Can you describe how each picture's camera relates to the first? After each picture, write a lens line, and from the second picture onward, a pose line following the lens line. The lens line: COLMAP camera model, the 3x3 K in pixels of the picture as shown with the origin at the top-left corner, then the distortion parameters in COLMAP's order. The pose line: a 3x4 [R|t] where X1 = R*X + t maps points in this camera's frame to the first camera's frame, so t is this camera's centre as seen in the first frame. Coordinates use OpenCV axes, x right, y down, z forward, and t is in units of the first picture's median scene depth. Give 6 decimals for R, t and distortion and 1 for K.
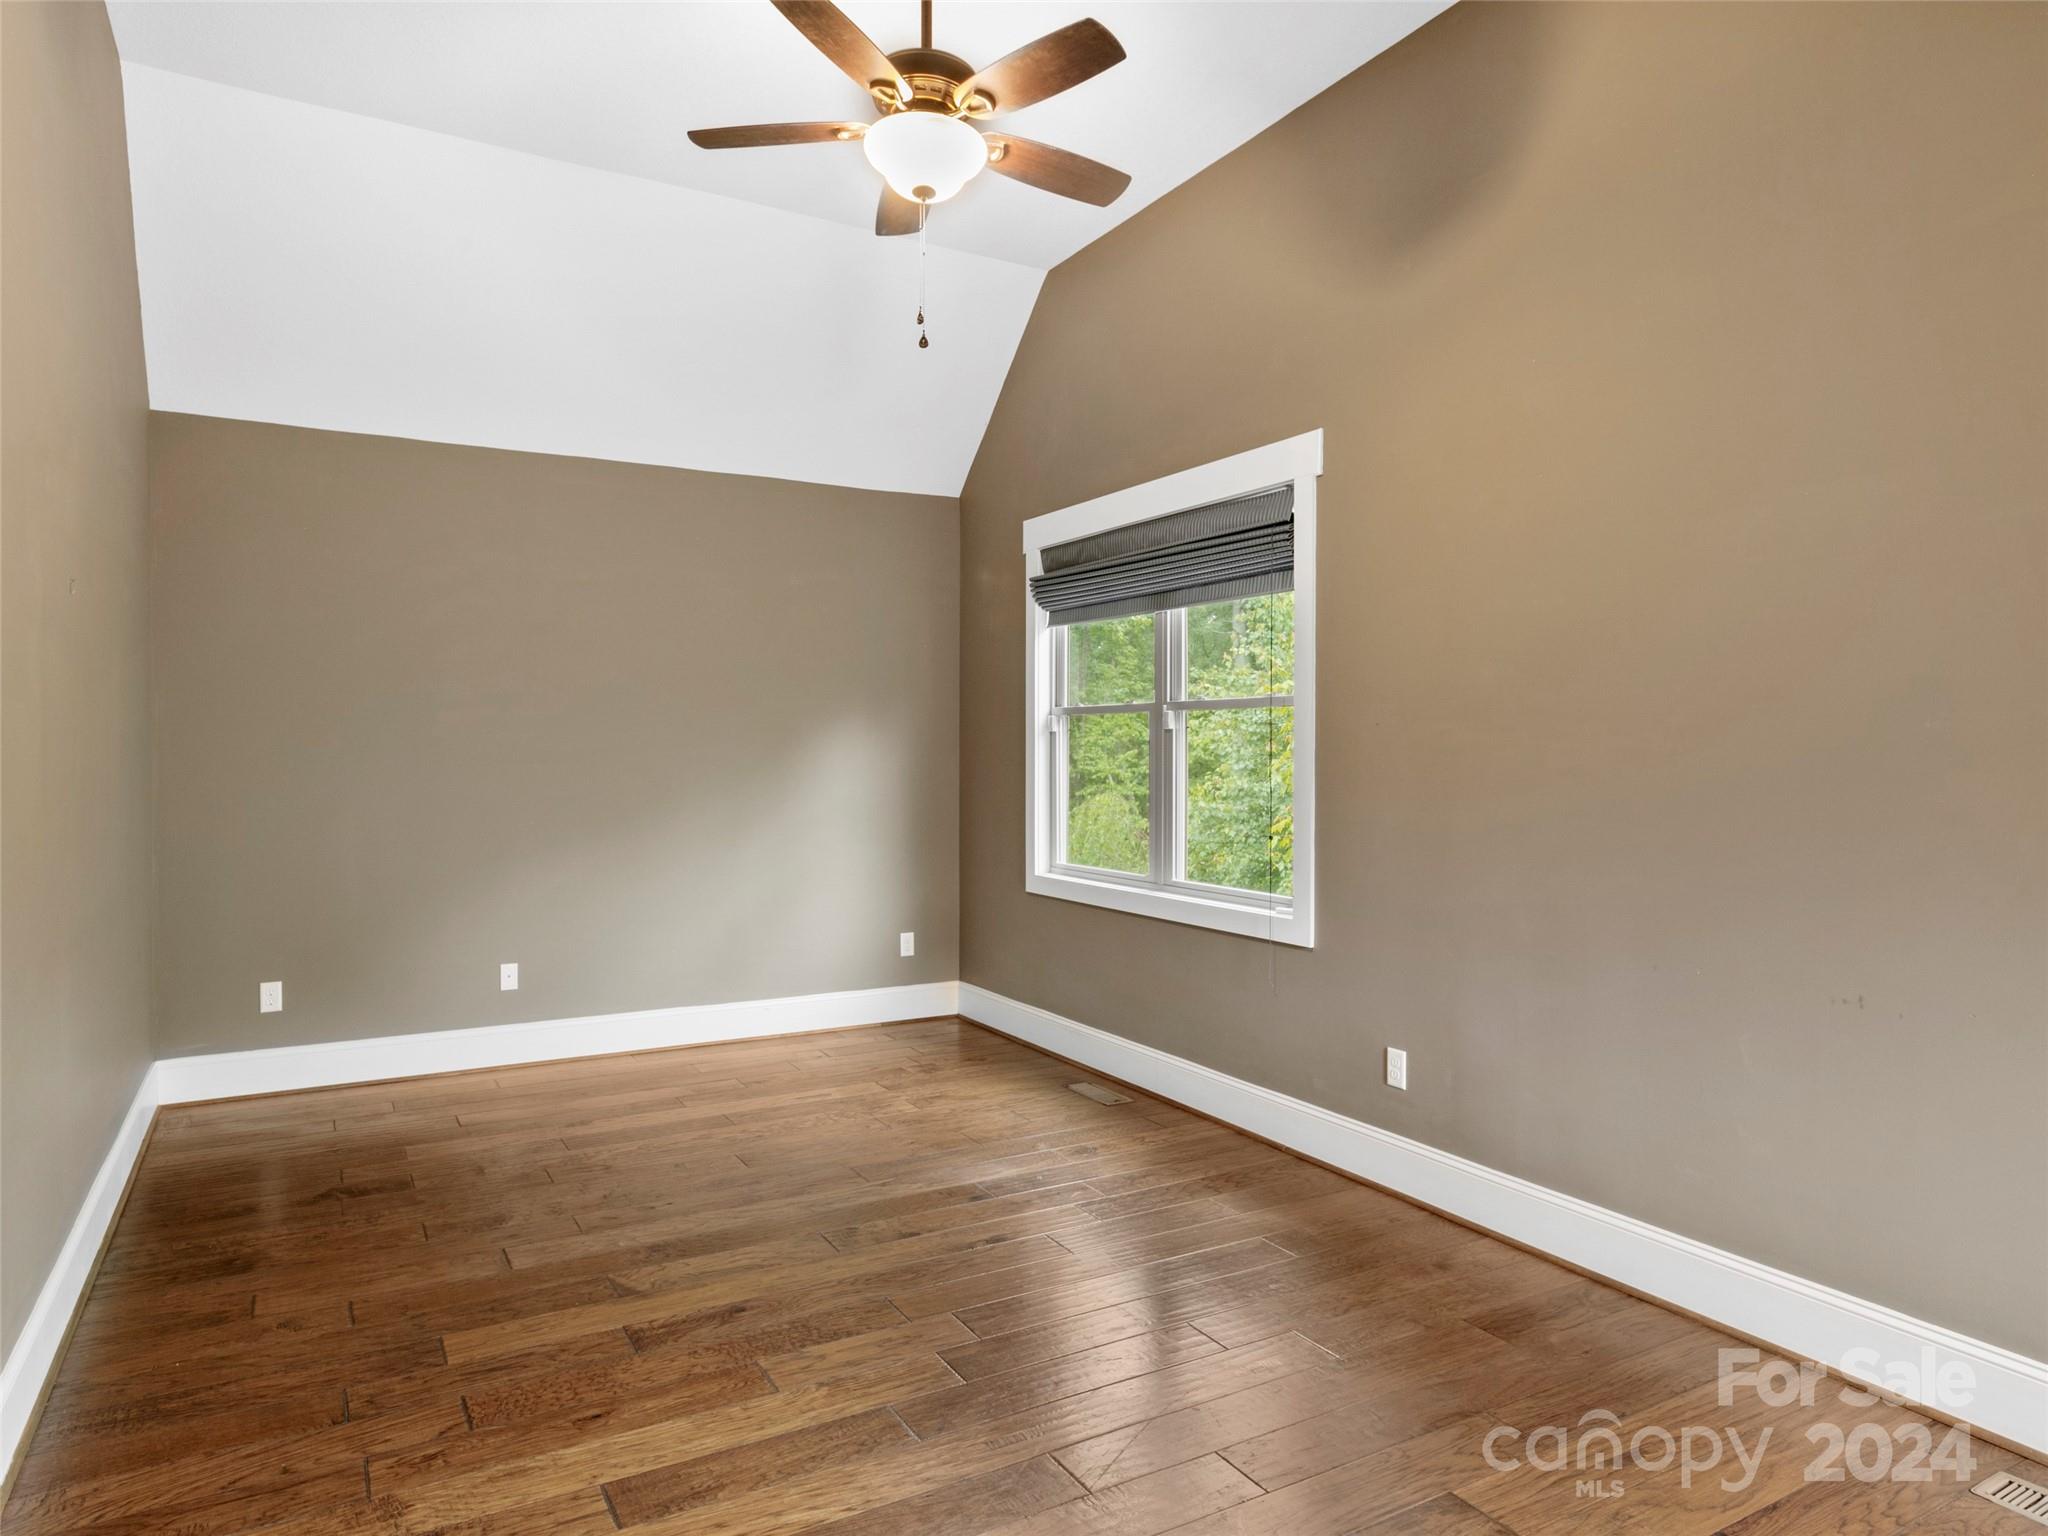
lens RADIAL K [[1267.5, 0, 1031.0], [0, 1267.5, 759.1], [0, 0, 1]] dist [-0.000734, -0.002347]
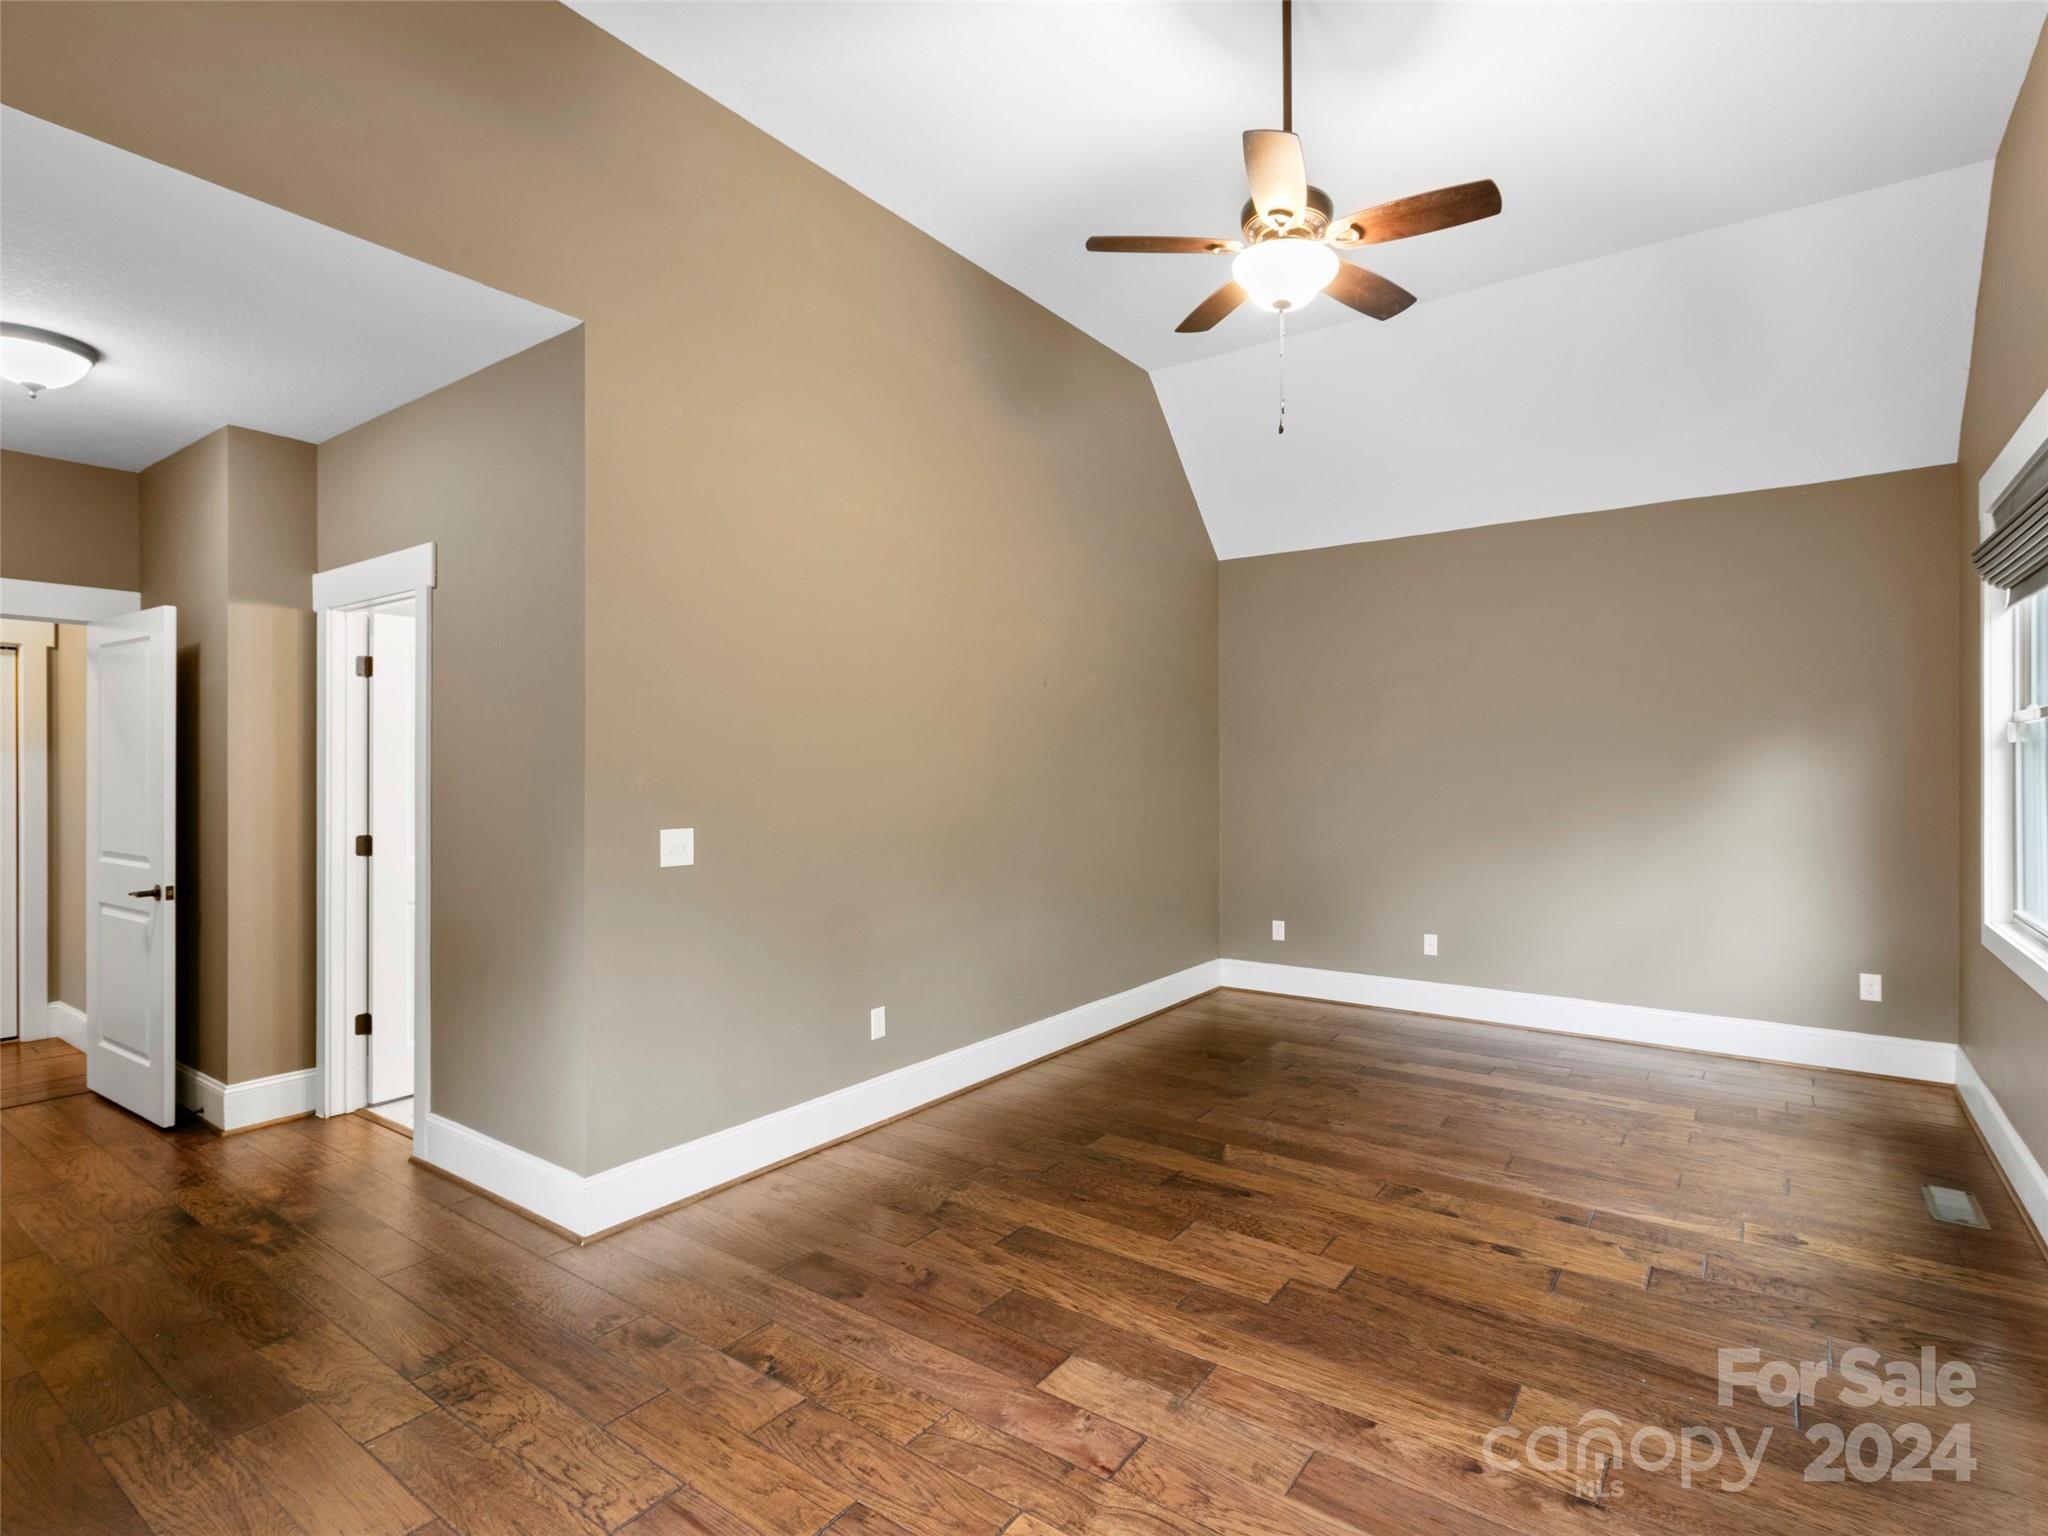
lens RADIAL K [[1035.8, 0, 1030.8], [0, 1035.8, 764.2], [0, 0, 1]] dist [0.003191, -0.000744]
pose [[0.404507, -0.004843, -0.914522, 0.479106], [-0.003249, 0.999972, -0.006732, -0.002676], [0.914529, 0.005694, 0.404480, 0.258212]]
